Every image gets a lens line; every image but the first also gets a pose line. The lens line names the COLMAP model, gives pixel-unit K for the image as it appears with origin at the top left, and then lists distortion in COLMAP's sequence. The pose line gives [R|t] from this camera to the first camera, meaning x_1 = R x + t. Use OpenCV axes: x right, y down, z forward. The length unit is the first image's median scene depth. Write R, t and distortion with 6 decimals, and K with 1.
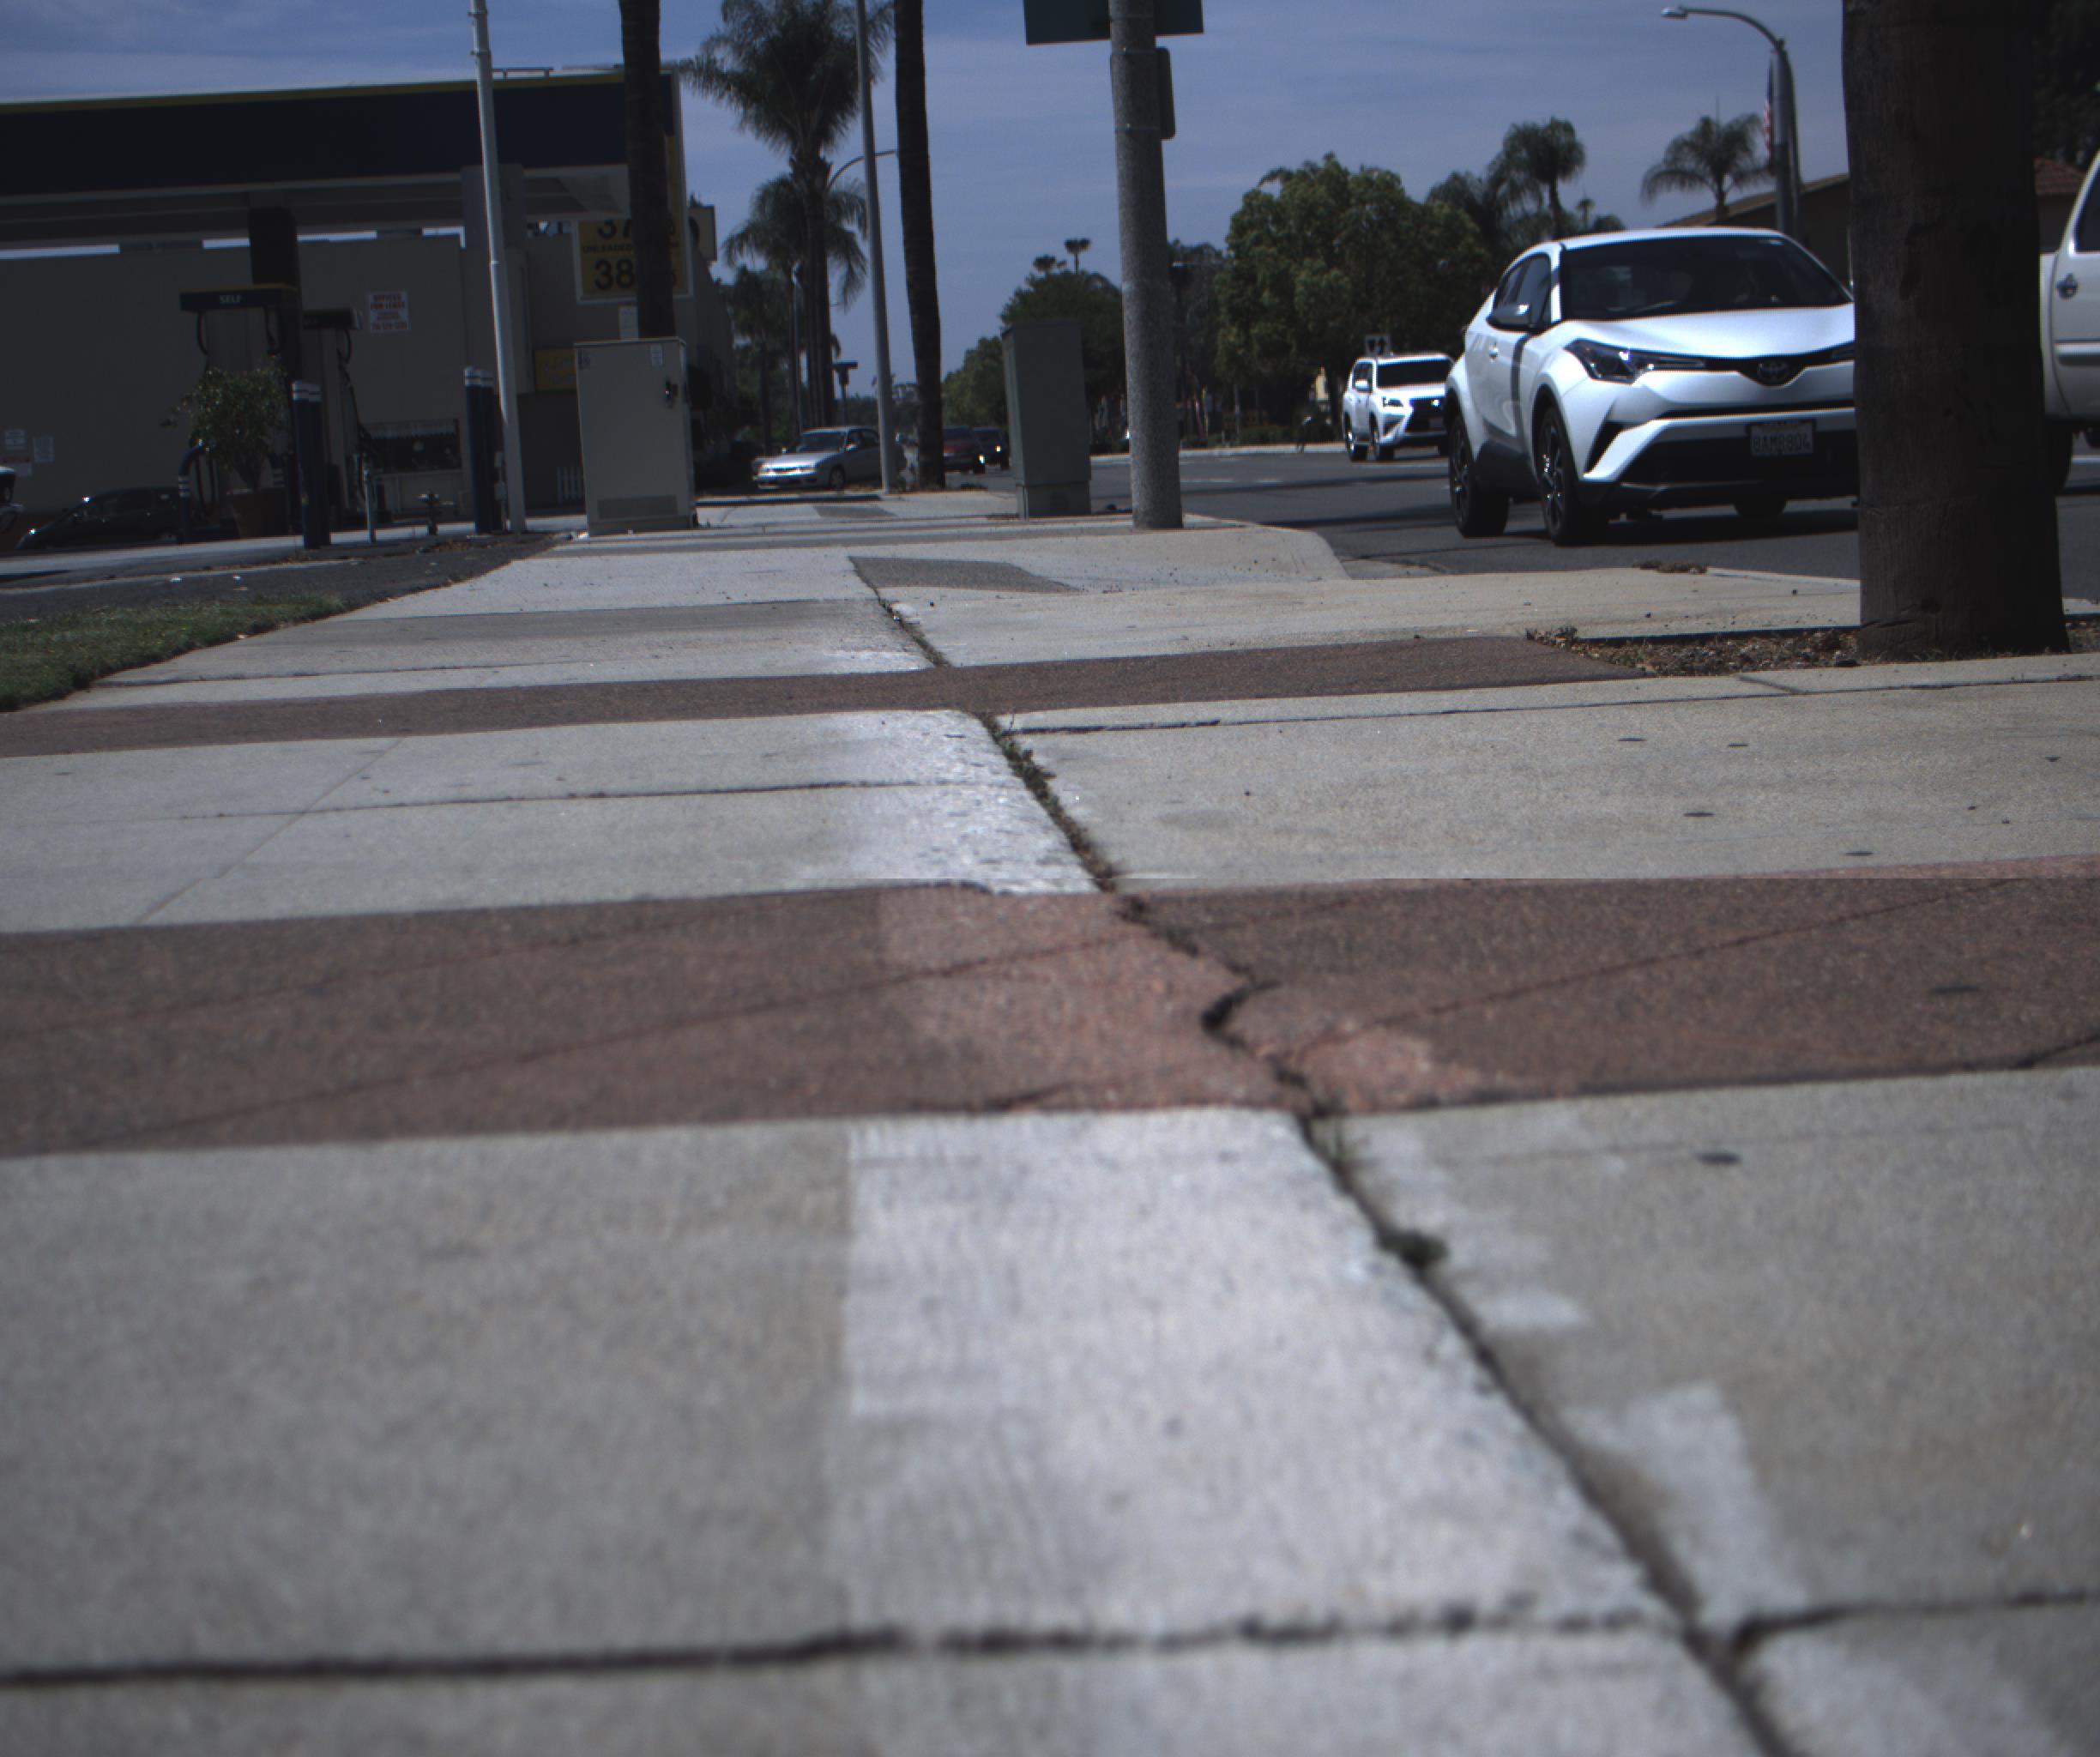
lens RADIAL K [[3903.0, 0, 1021.9], [0, 3903.0, 848.4], [0, 0, 1]] dist [-0.171896, 0.845463]
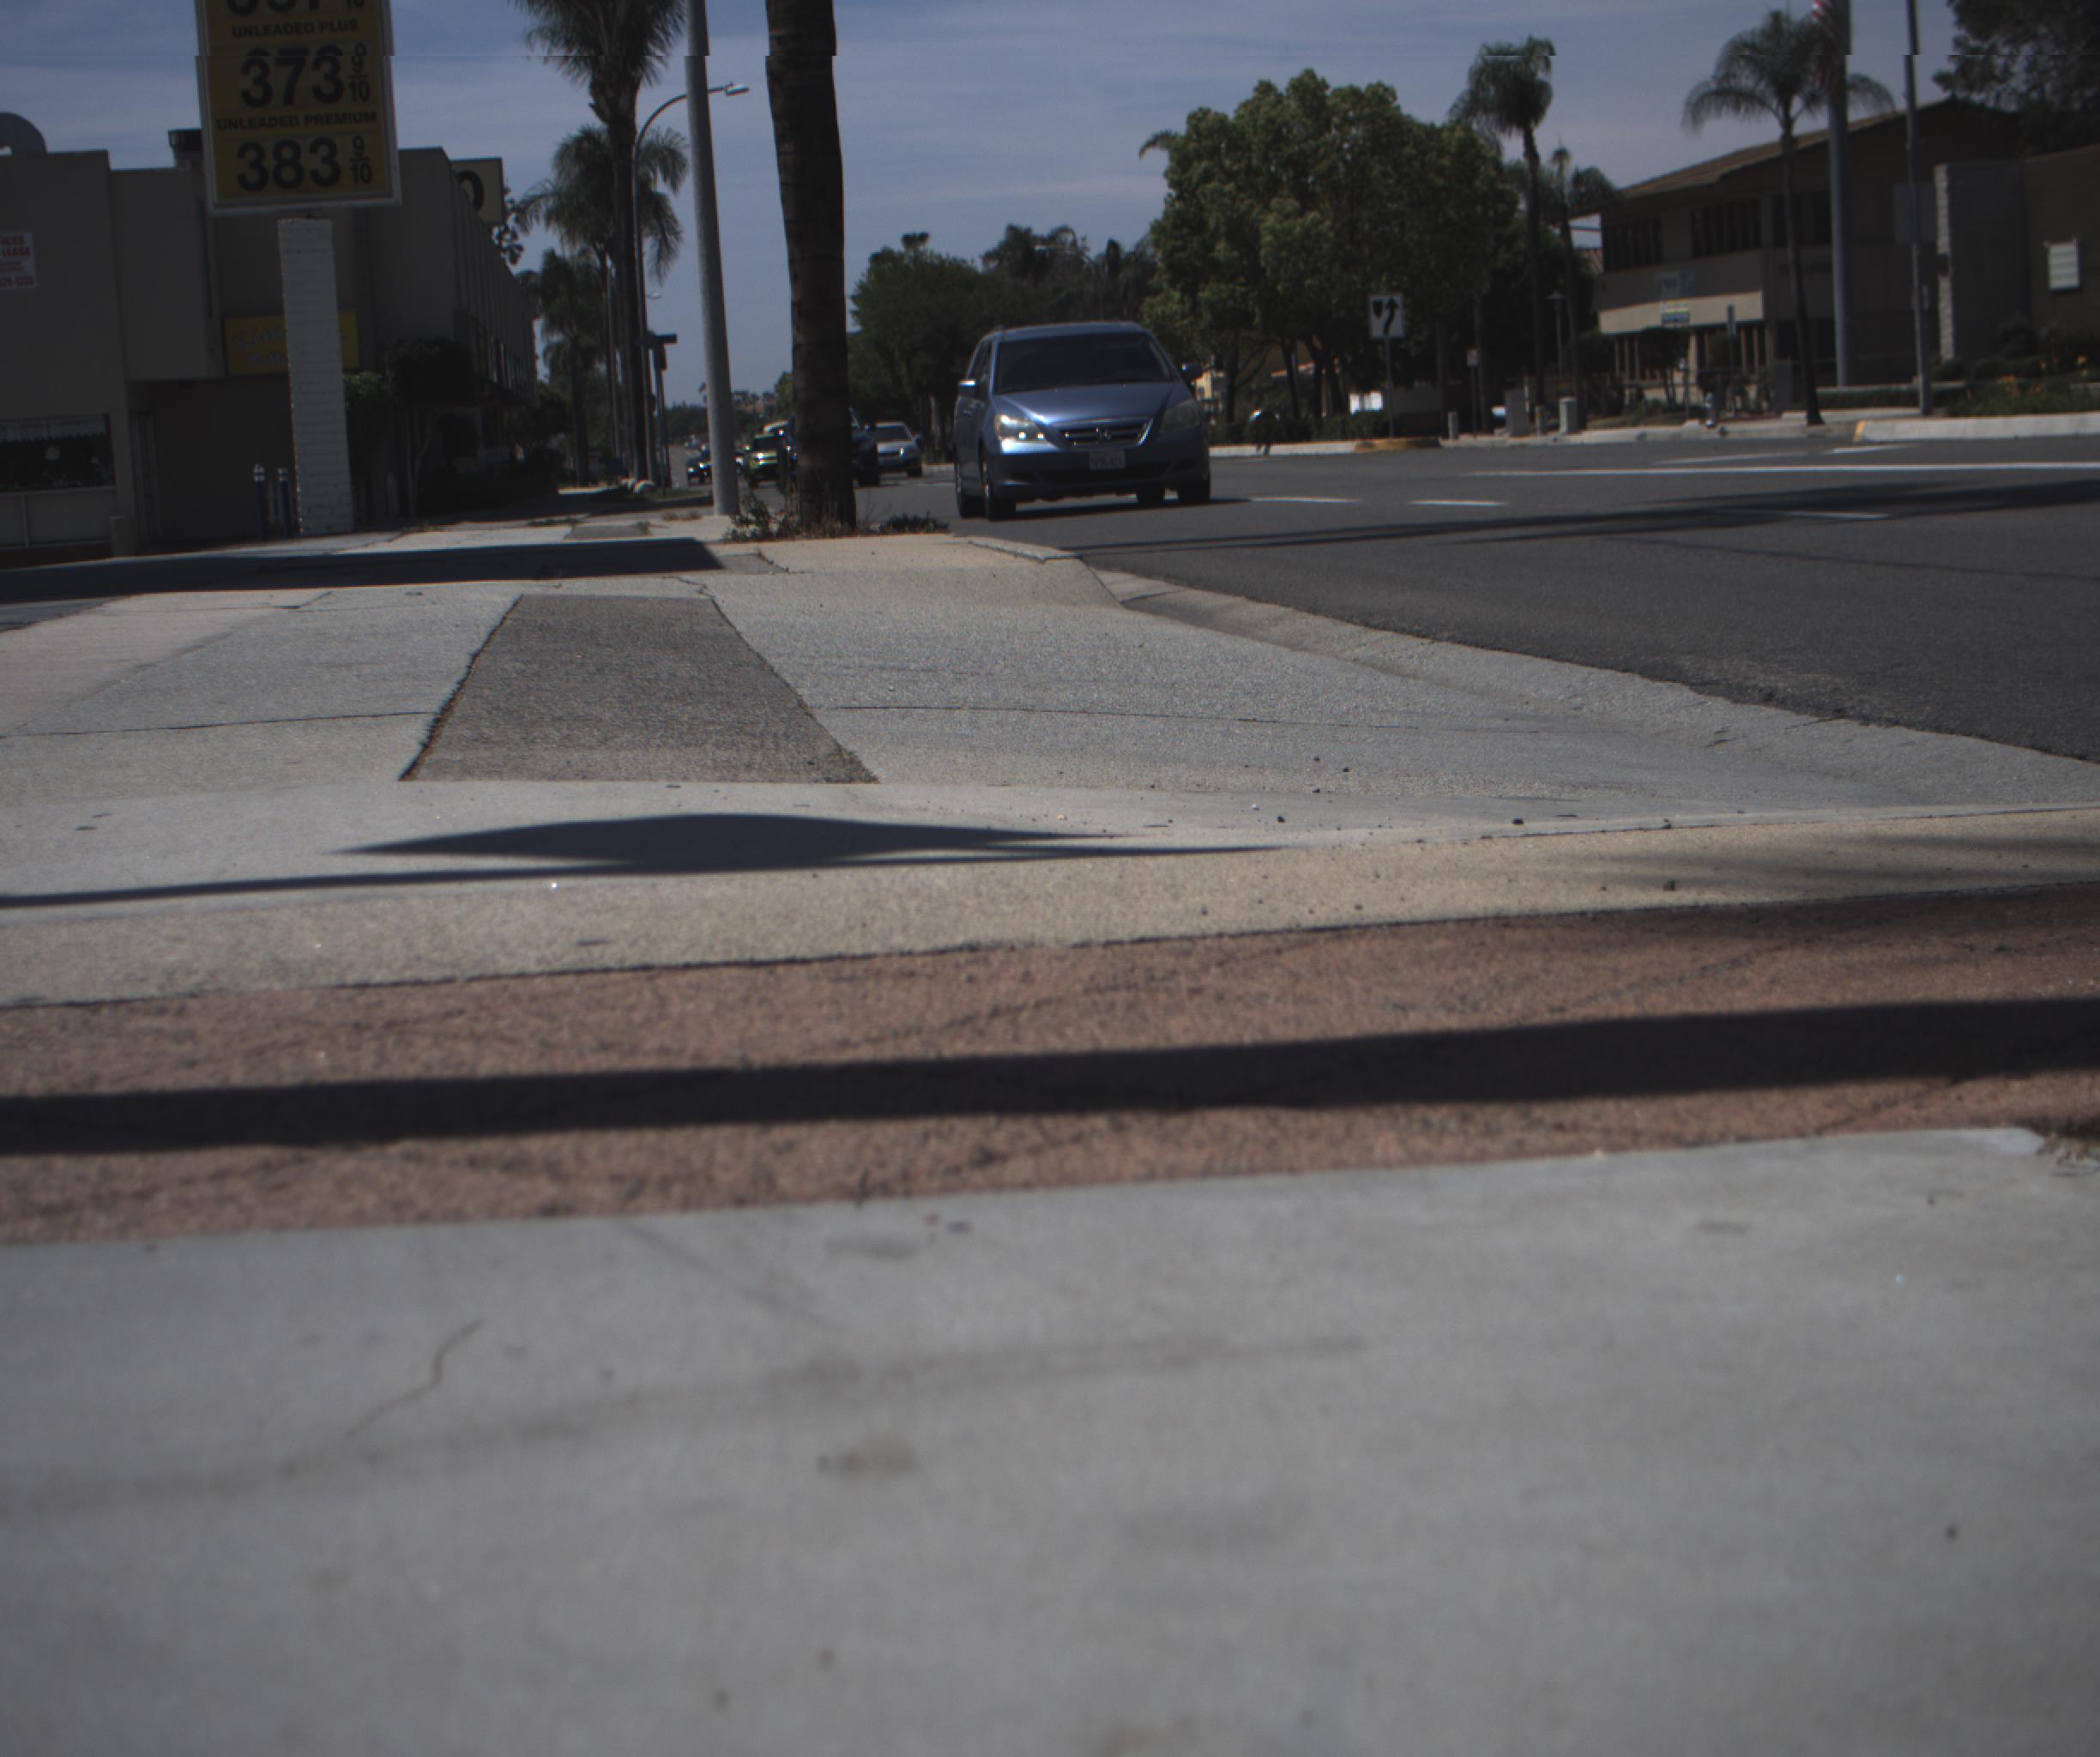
lens RADIAL K [[3903.0, 0, 1021.9], [0, 3903.0, 848.4], [0, 0, 1]] dist [-0.171896, 0.845463]
pose [[0.999020, -0.009686, 0.043187, -0.009312], [0.009779, 0.999950, -0.001933, -0.024829], [-0.043166, 0.002354, 0.999065, 0.251026]]
